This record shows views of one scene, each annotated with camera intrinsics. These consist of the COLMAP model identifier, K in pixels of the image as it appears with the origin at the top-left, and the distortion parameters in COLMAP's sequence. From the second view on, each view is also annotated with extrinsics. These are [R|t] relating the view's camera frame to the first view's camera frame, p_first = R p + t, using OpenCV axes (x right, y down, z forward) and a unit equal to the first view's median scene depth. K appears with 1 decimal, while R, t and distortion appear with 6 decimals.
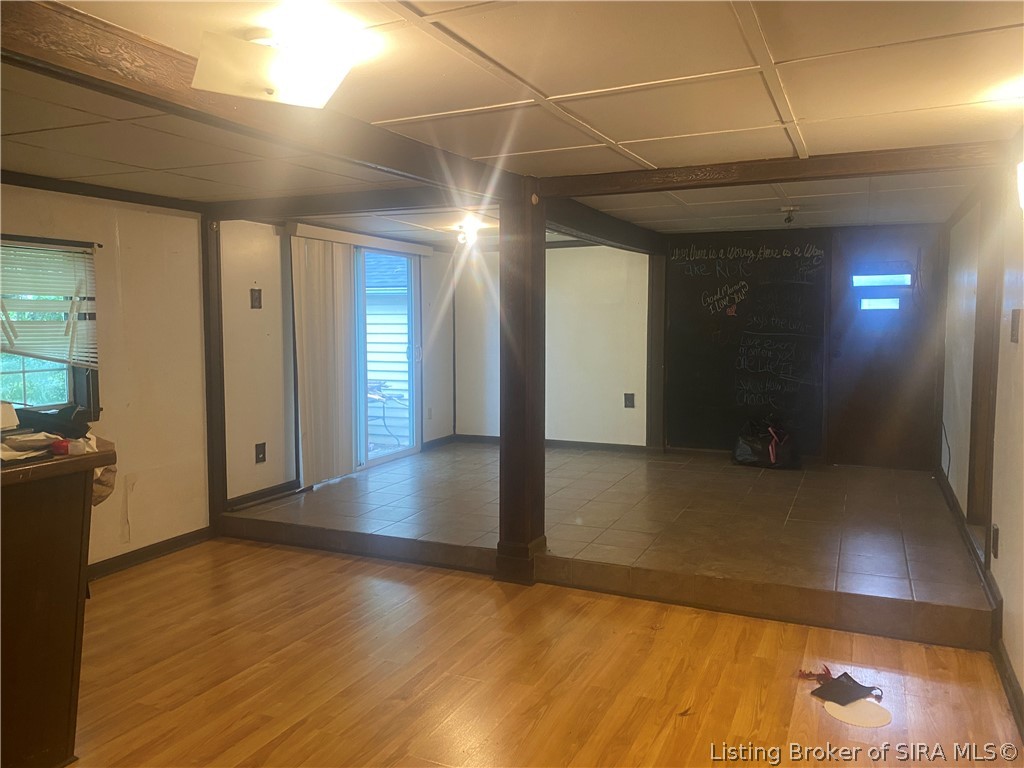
lens RADIAL K [[803.4, 0, 478.5], [0, 803.4, 382.4], [0, 0, 1]] dist [0.008057, -0.016540]
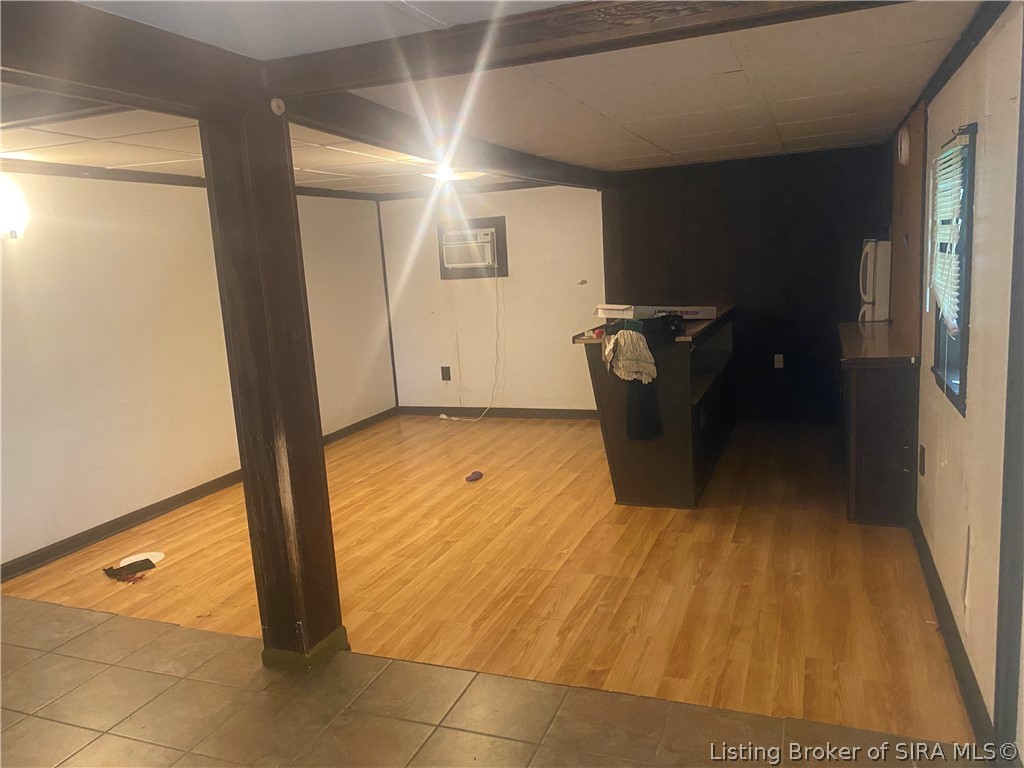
lens RADIAL K [[803.4, 0, 478.5], [0, 803.4, 382.4], [0, 0, 1]] dist [0.008057, -0.016540]
pose [[-0.996743, 0.066448, -0.045685, -0.086145], [0.054582, 0.972980, 0.224343, -0.175266], [0.059358, 0.221119, -0.973439, 1.999432]]
